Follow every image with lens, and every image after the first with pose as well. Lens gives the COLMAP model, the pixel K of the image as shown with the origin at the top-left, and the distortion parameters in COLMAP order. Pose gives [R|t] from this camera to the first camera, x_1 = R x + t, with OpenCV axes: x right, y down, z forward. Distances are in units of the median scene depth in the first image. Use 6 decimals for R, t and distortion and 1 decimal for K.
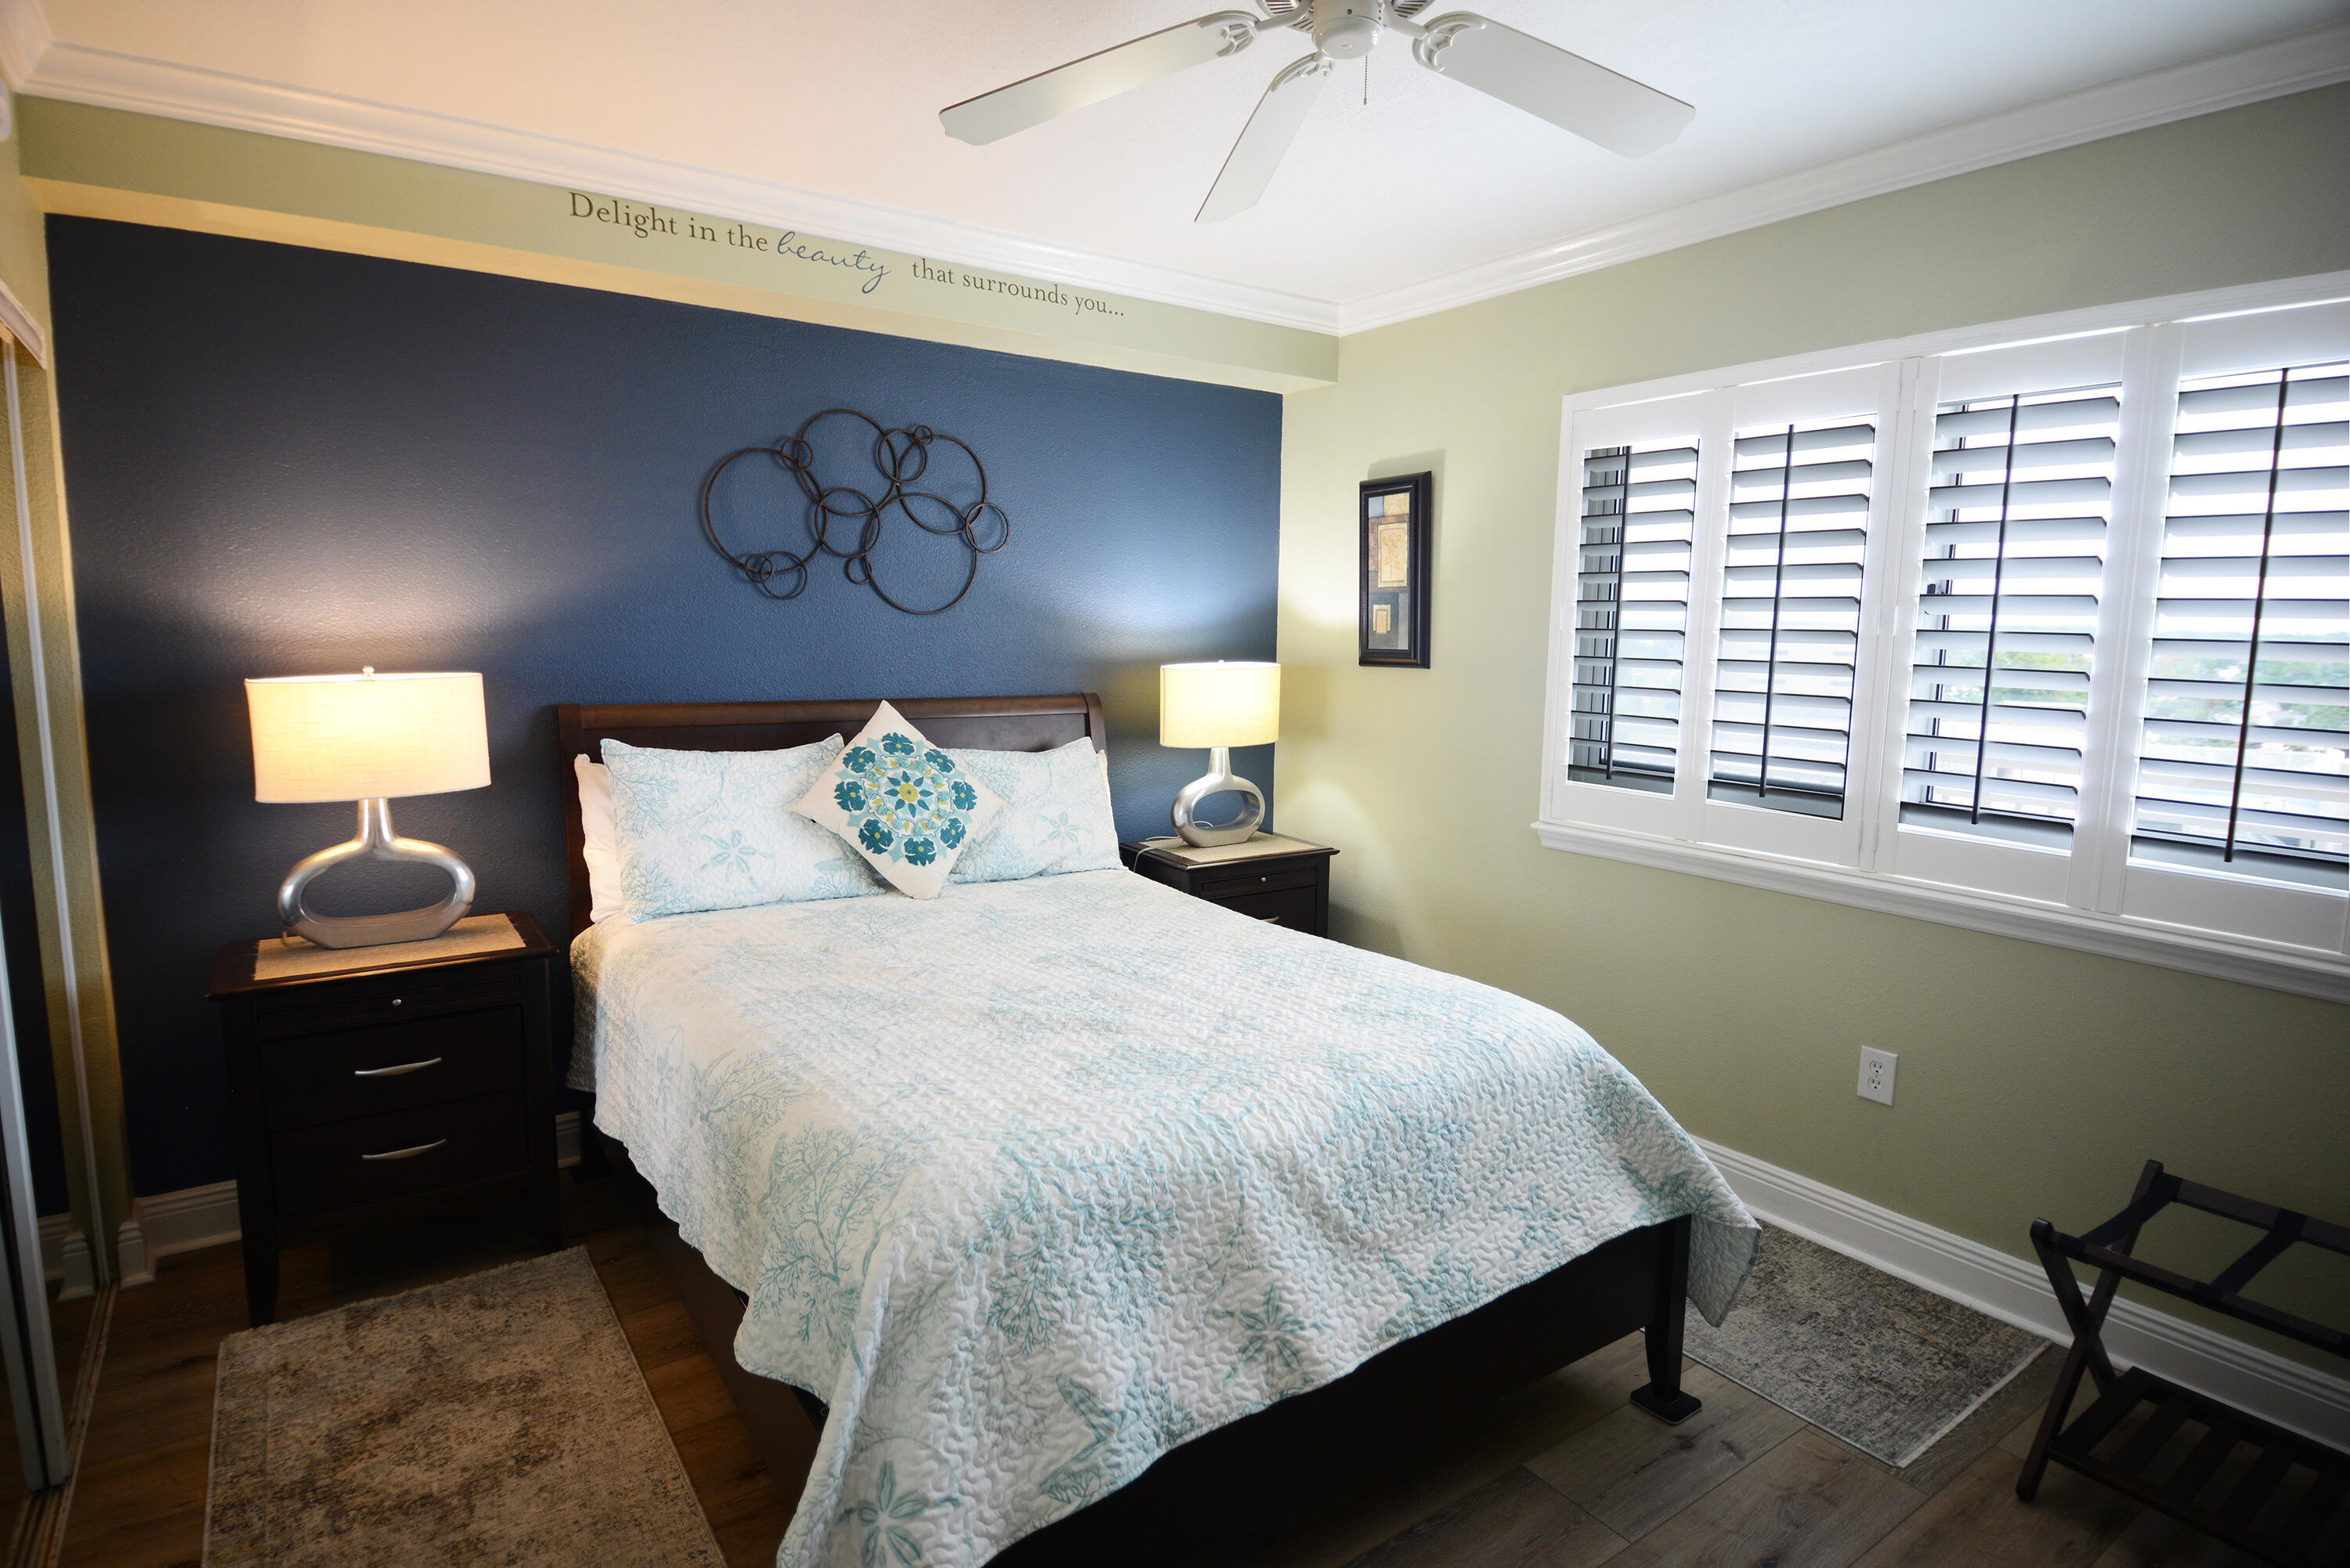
lens RADIAL K [[1225.5, 0, 1178.7], [0, 1225.5, 774.2], [0, 0, 1]] dist [0.058308, -0.057721]
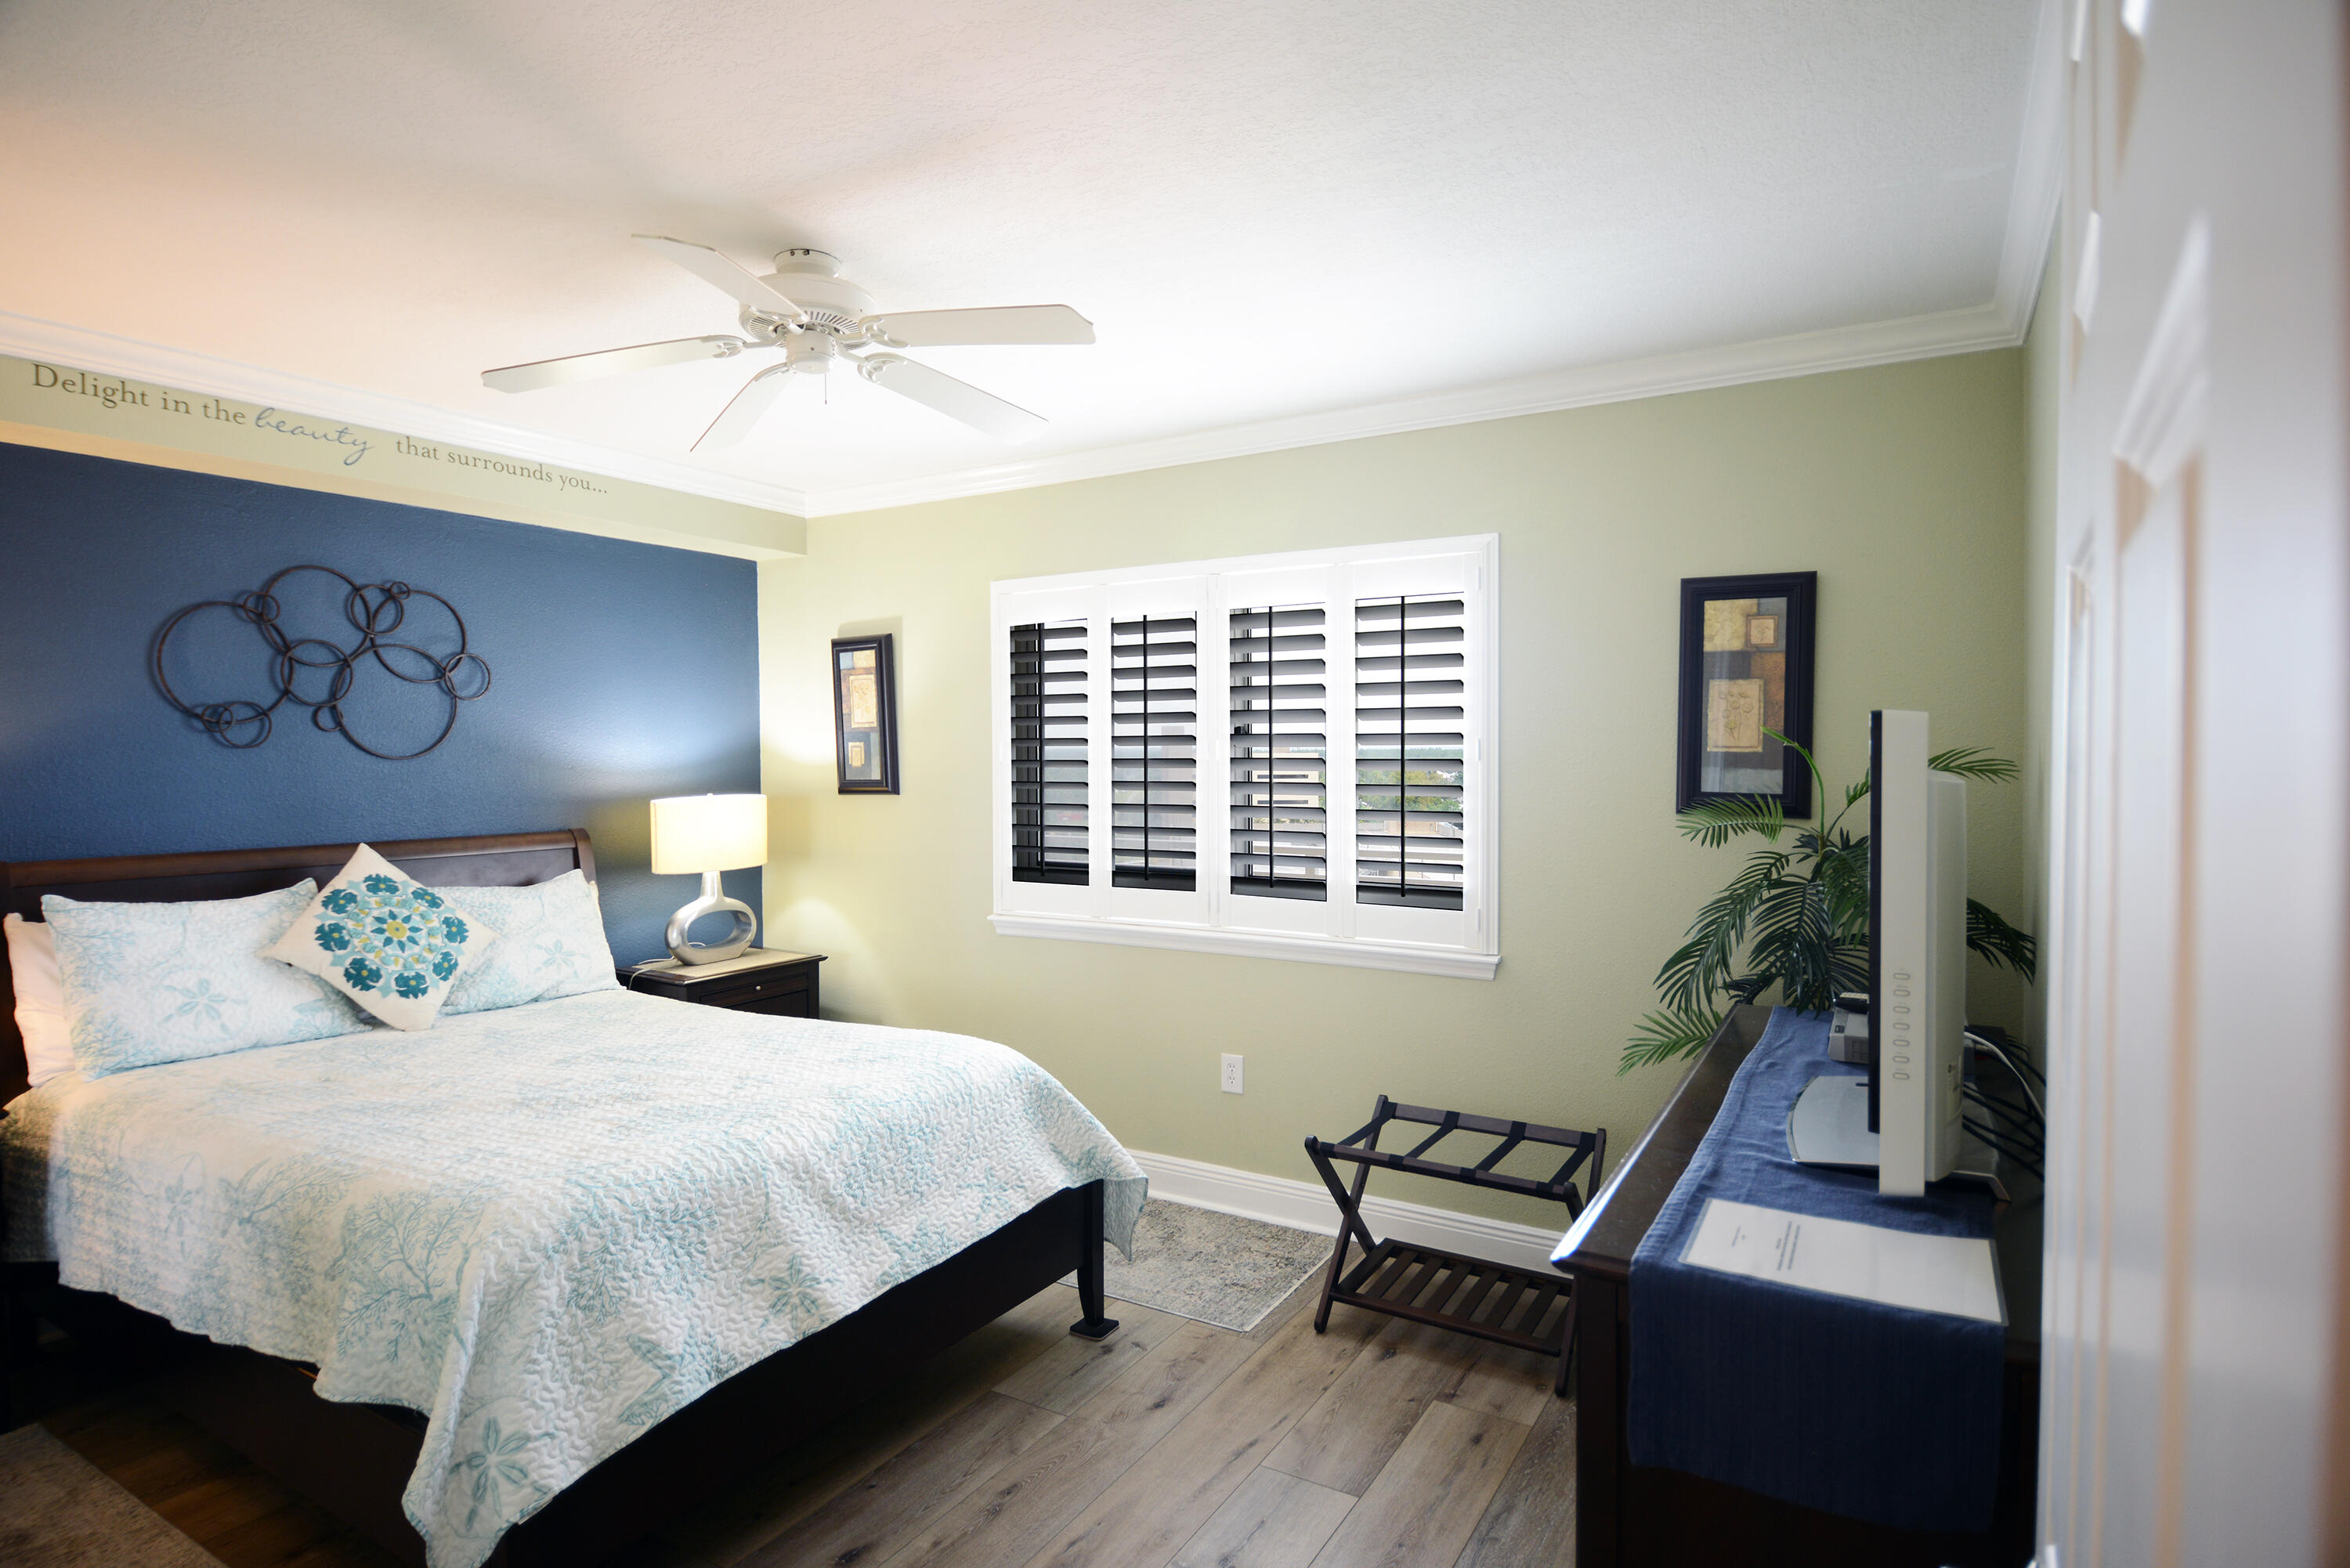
lens RADIAL K [[1225.5, 0, 1178.7], [0, 1225.5, 774.2], [0, 0, 1]] dist [0.058308, -0.057721]
pose [[0.912964, -0.027505, 0.407112, -0.046703], [0.070392, 0.993383, -0.090743, 0.030332], [-0.401923, 0.111502, 0.908859, -0.274193]]
